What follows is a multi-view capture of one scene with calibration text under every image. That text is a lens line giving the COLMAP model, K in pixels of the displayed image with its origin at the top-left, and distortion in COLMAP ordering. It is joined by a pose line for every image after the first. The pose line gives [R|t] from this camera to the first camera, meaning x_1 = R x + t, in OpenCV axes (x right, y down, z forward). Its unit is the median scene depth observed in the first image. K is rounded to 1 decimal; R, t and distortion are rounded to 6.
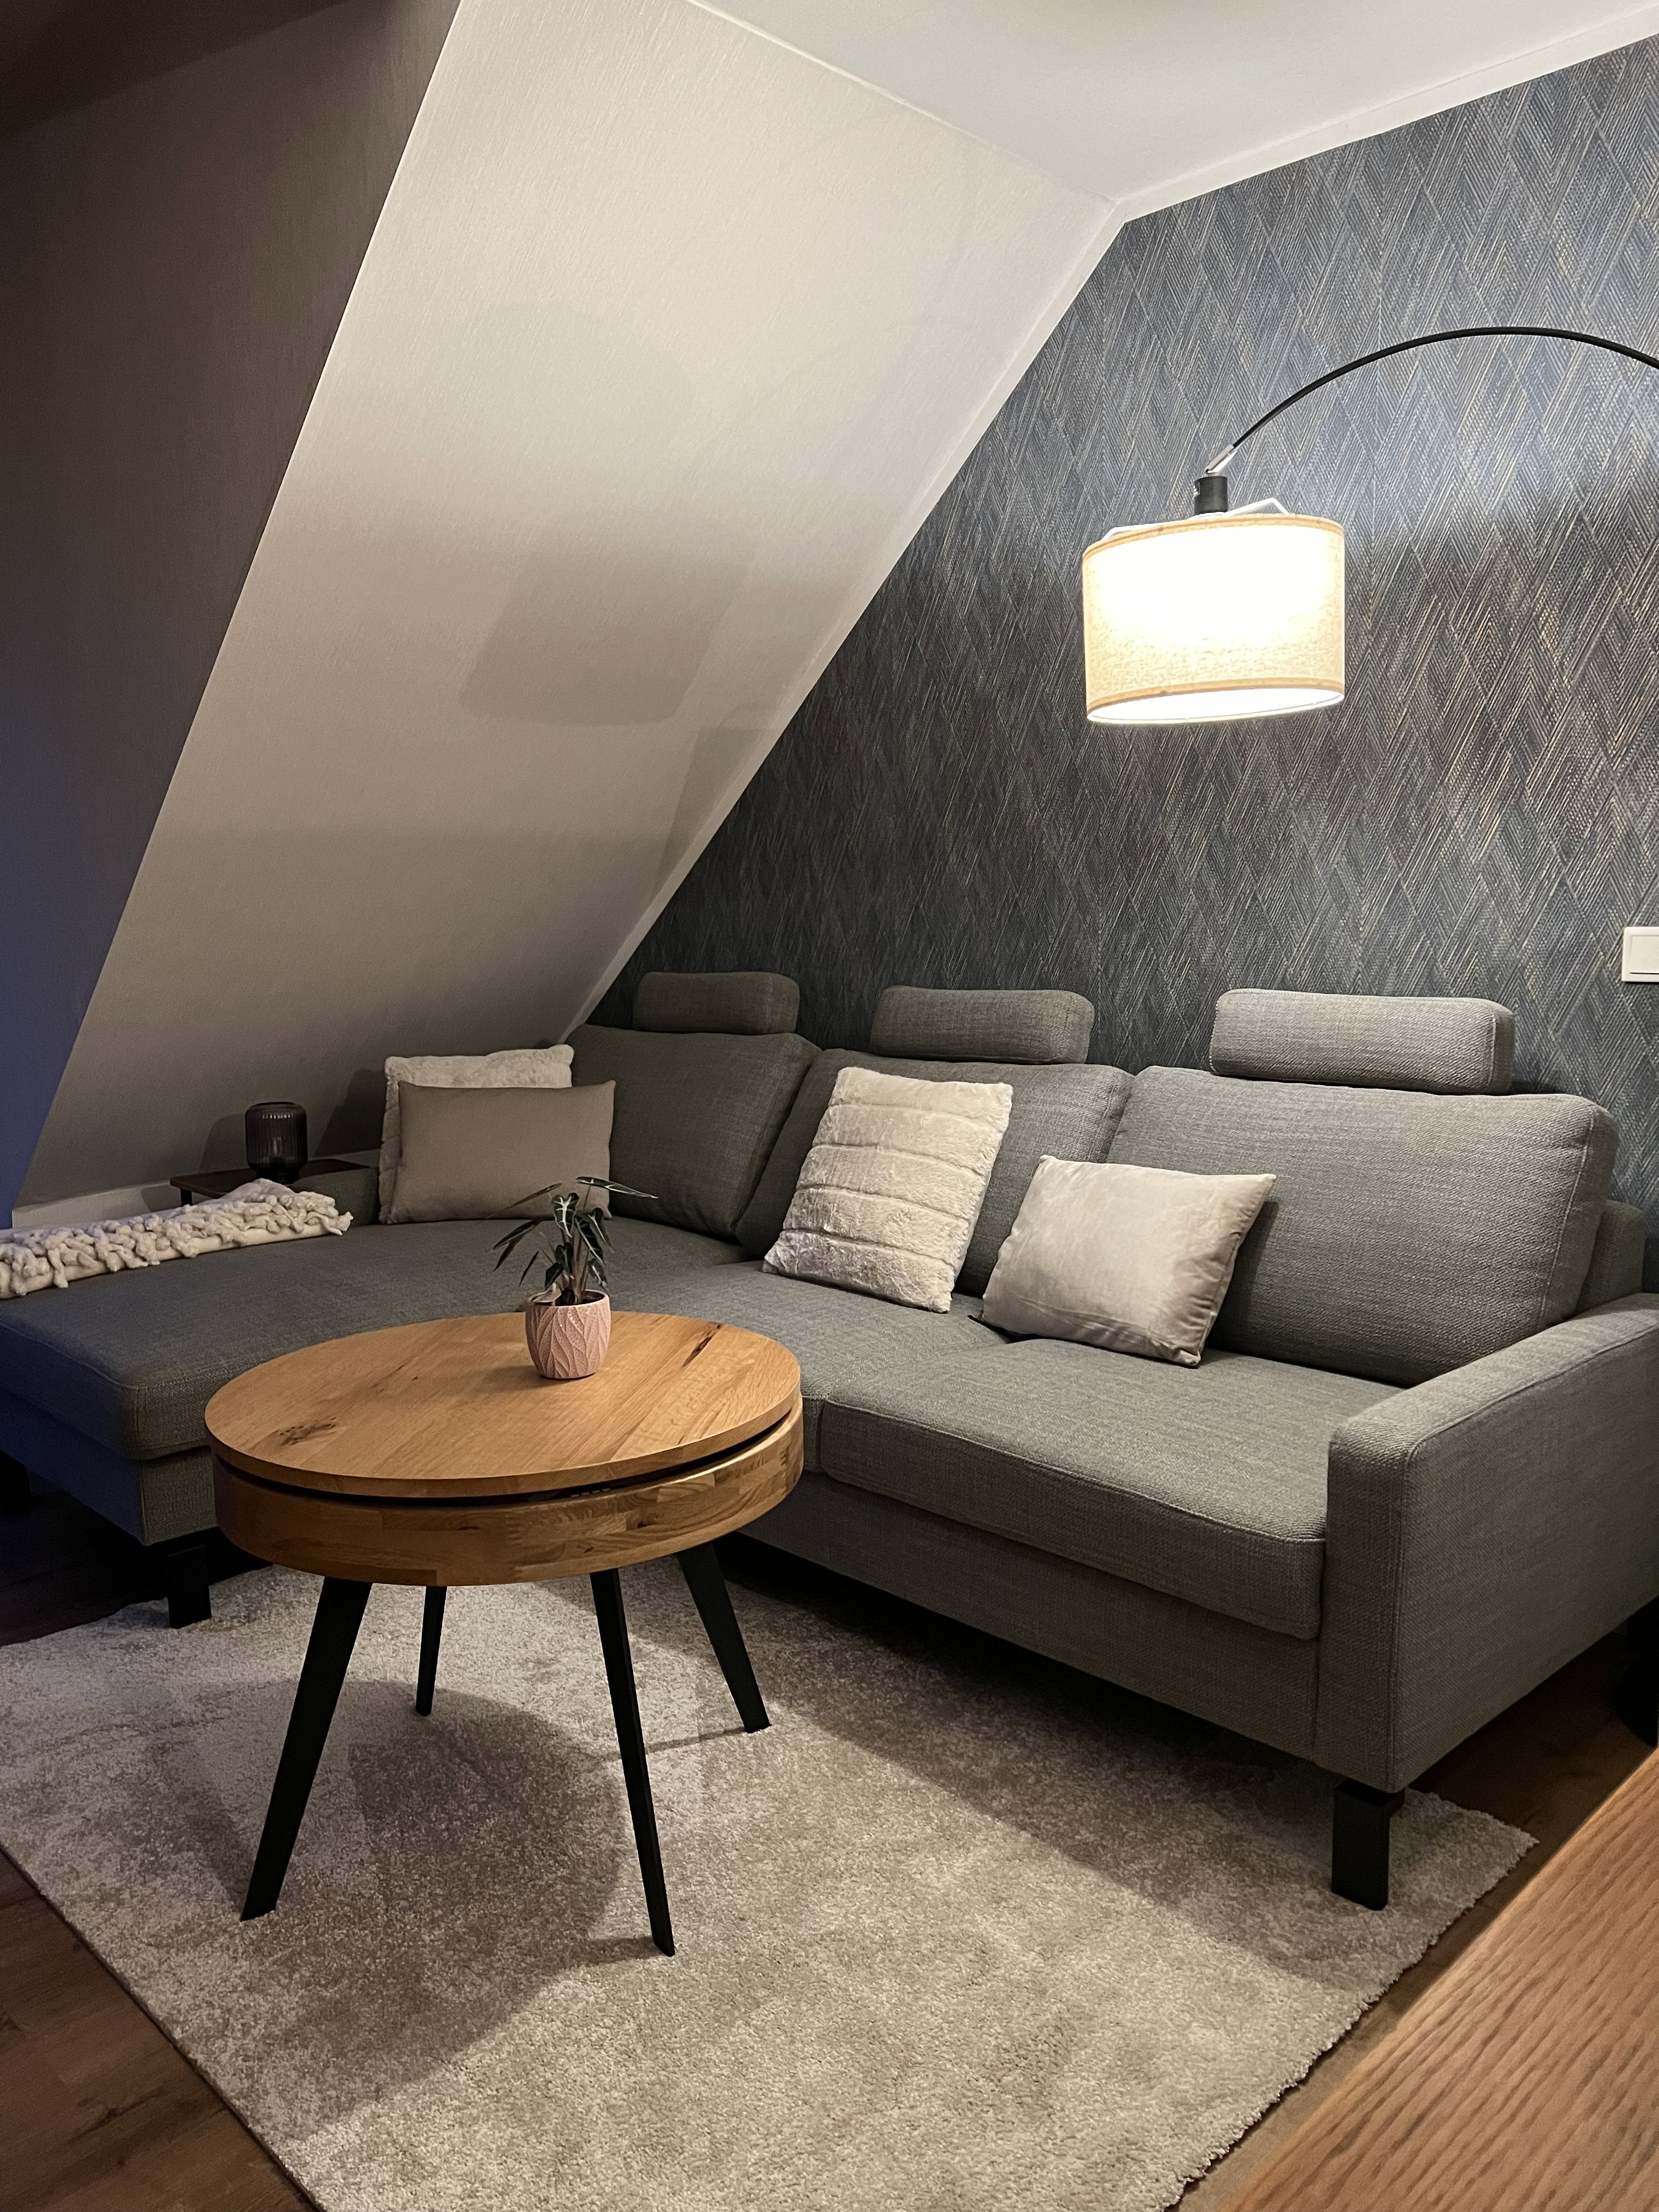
lens RADIAL K [[1667.1, 0, 829.5], [0, 1667.1, 1106.0], [0, 0, 1]] dist [0.114509, -0.203742]
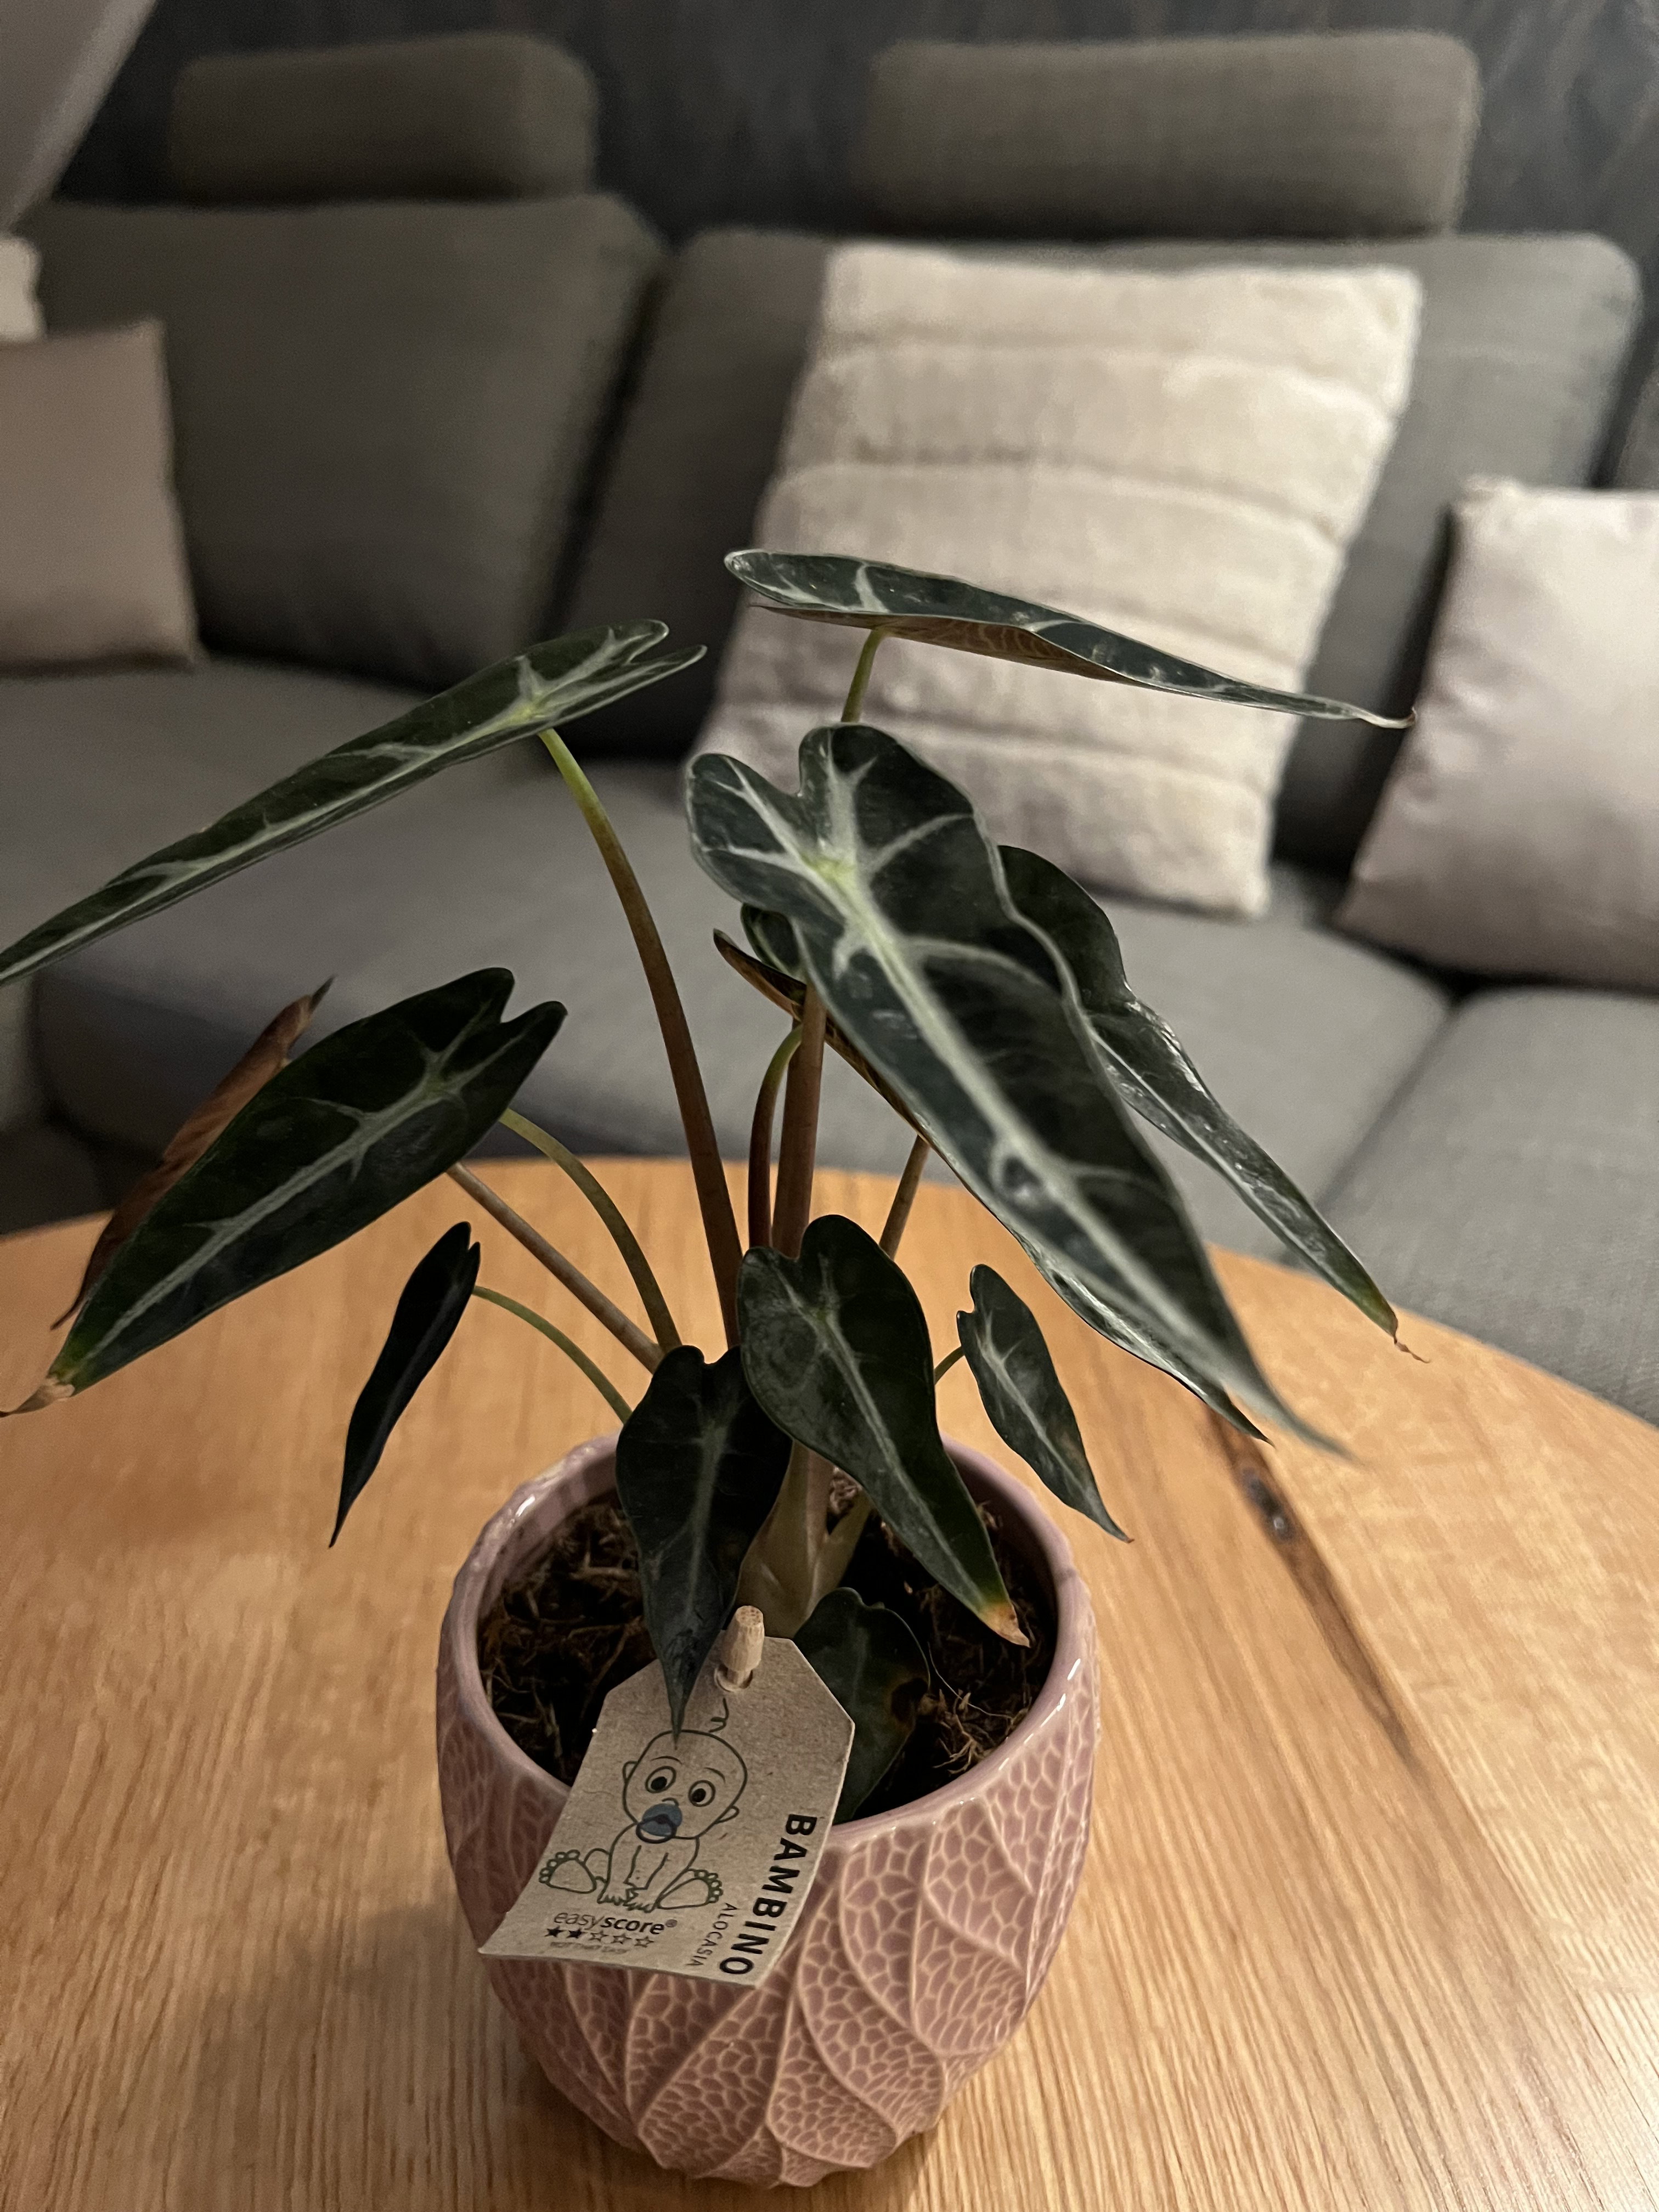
lens RADIAL K [[1667.1, 0, 829.5], [0, 1667.1, 1106.0], [0, 0, 1]] dist [0.114509, -0.203742]
pose [[0.957074, -0.109744, 0.268265, -0.131018], [0.007910, 0.935092, 0.354316, 0.025023], [-0.289737, -0.336985, 0.895820, 0.645868]]
